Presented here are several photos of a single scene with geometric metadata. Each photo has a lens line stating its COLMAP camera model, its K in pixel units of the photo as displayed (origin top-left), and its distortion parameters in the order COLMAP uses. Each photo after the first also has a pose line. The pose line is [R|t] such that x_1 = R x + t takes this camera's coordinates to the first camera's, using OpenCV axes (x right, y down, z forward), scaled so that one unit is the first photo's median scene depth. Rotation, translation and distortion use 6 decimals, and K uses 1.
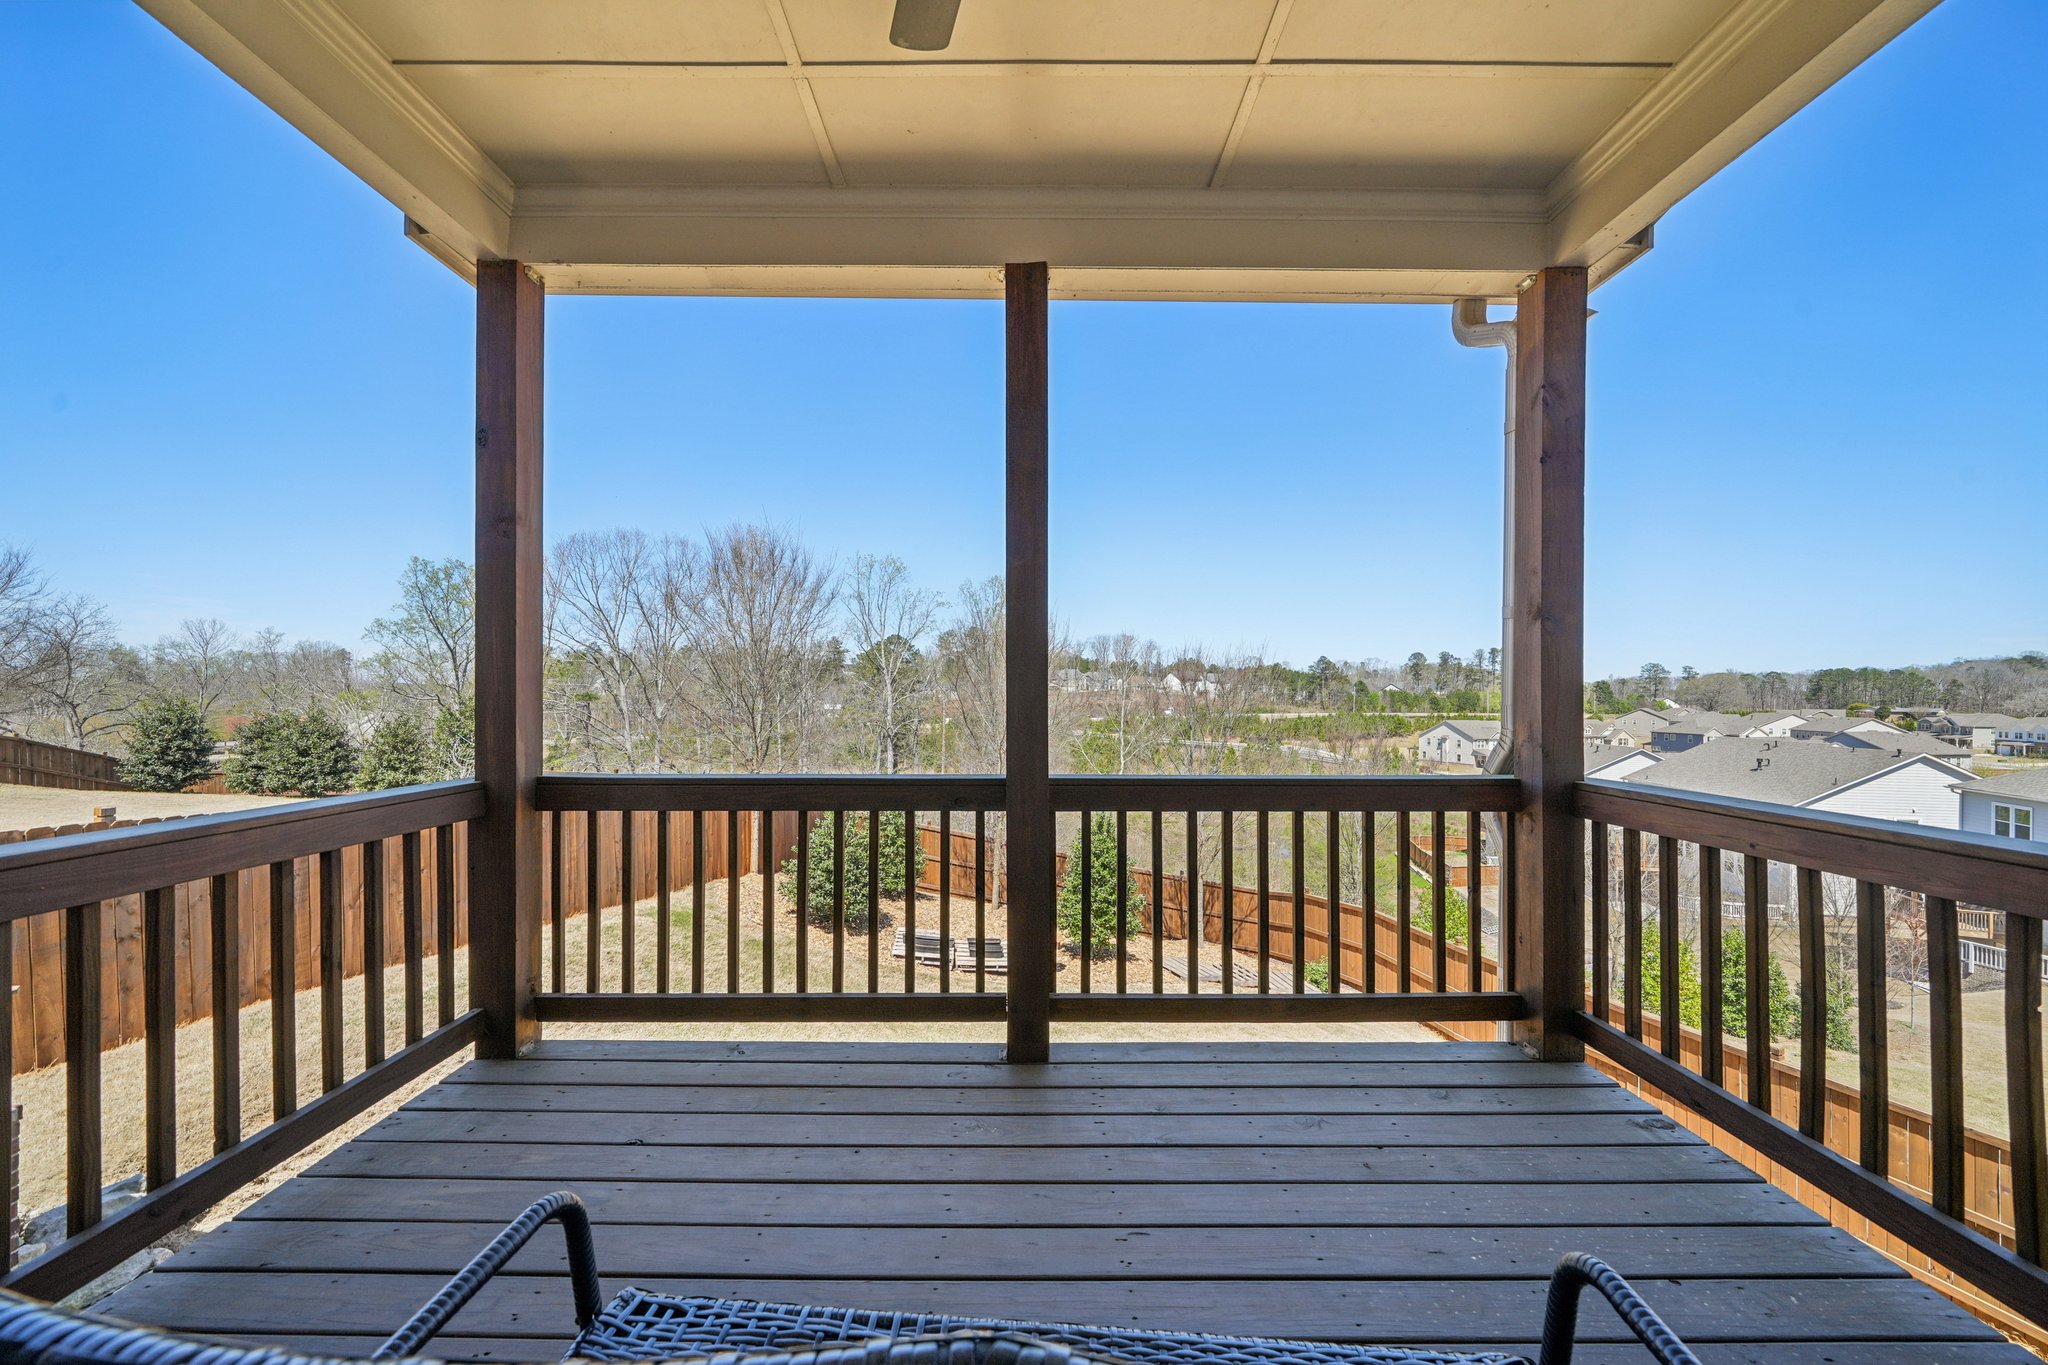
lens RADIAL K [[712.3, 0, 1018.4], [0, 712.3, 698.1], [0, 0, 1]] dist [-0.006291, -0.000004]
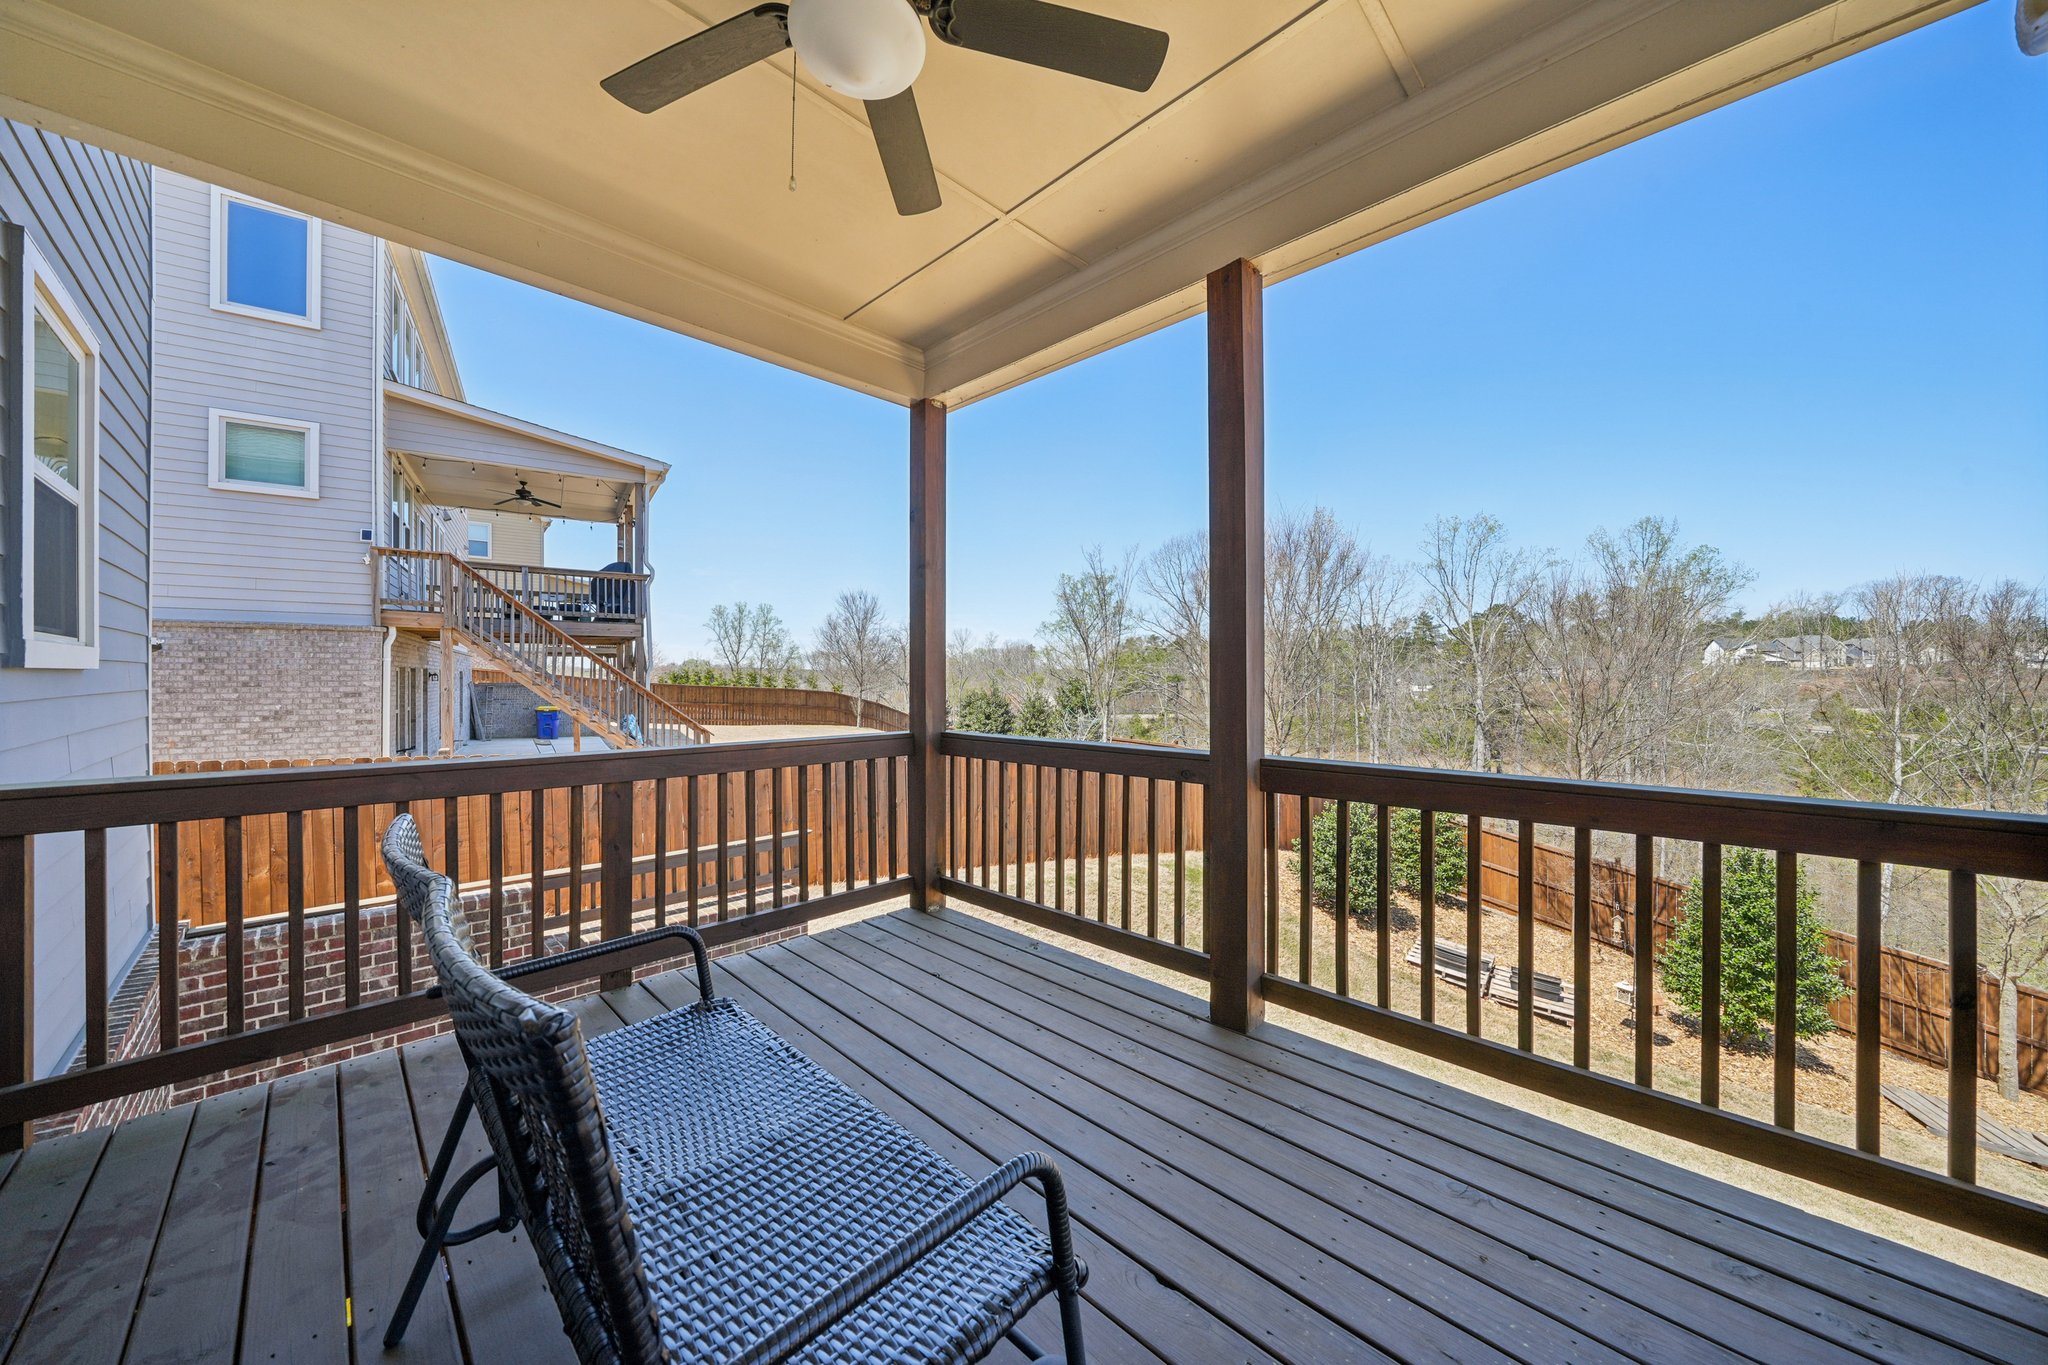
lens RADIAL K [[704.6, 0, 1021.5], [0, 704.6, 676.5], [0, 0, 1]] dist [-0.005473, -0.000127]
pose [[0.712921, -0.004813, -0.701227, 0.064108], [0.002115, 0.999987, -0.004714, -0.000089], [0.701241, 0.001878, 0.712922, 0.005882]]
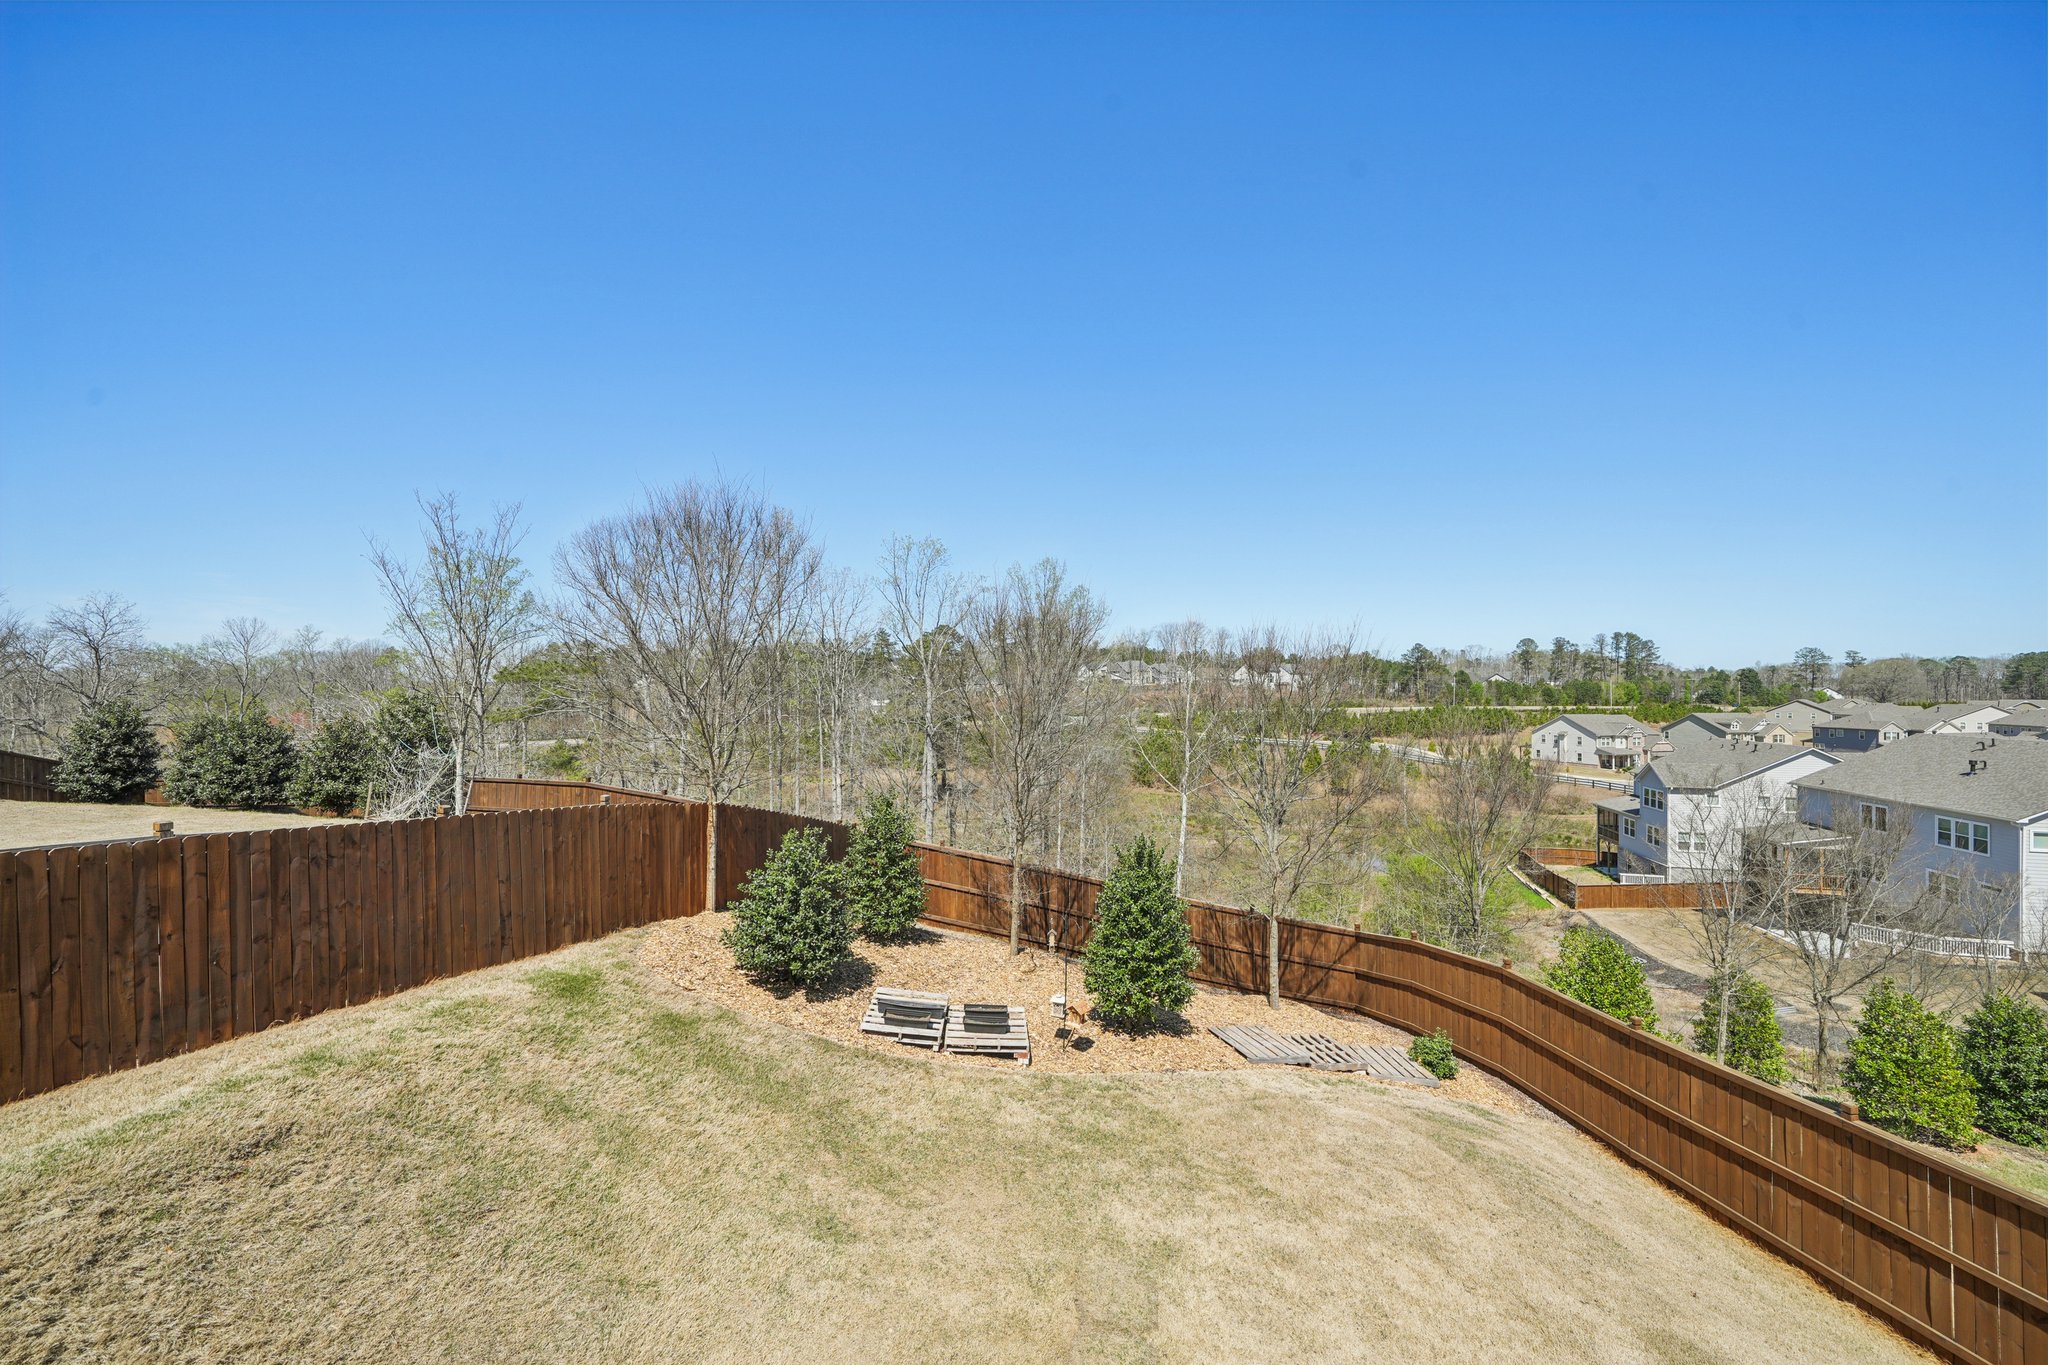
lens RADIAL K [[761.5, 0, 1027.6], [0, 761.5, 690.6], [0, 0, 1]] dist [-0.001657, -0.000158]
pose [[0.997593, -0.006618, -0.069030, 0.036631], [0.006433, 0.999975, -0.002895, 0.000420], [0.069047, 0.002444, 0.997610, 0.119067]]
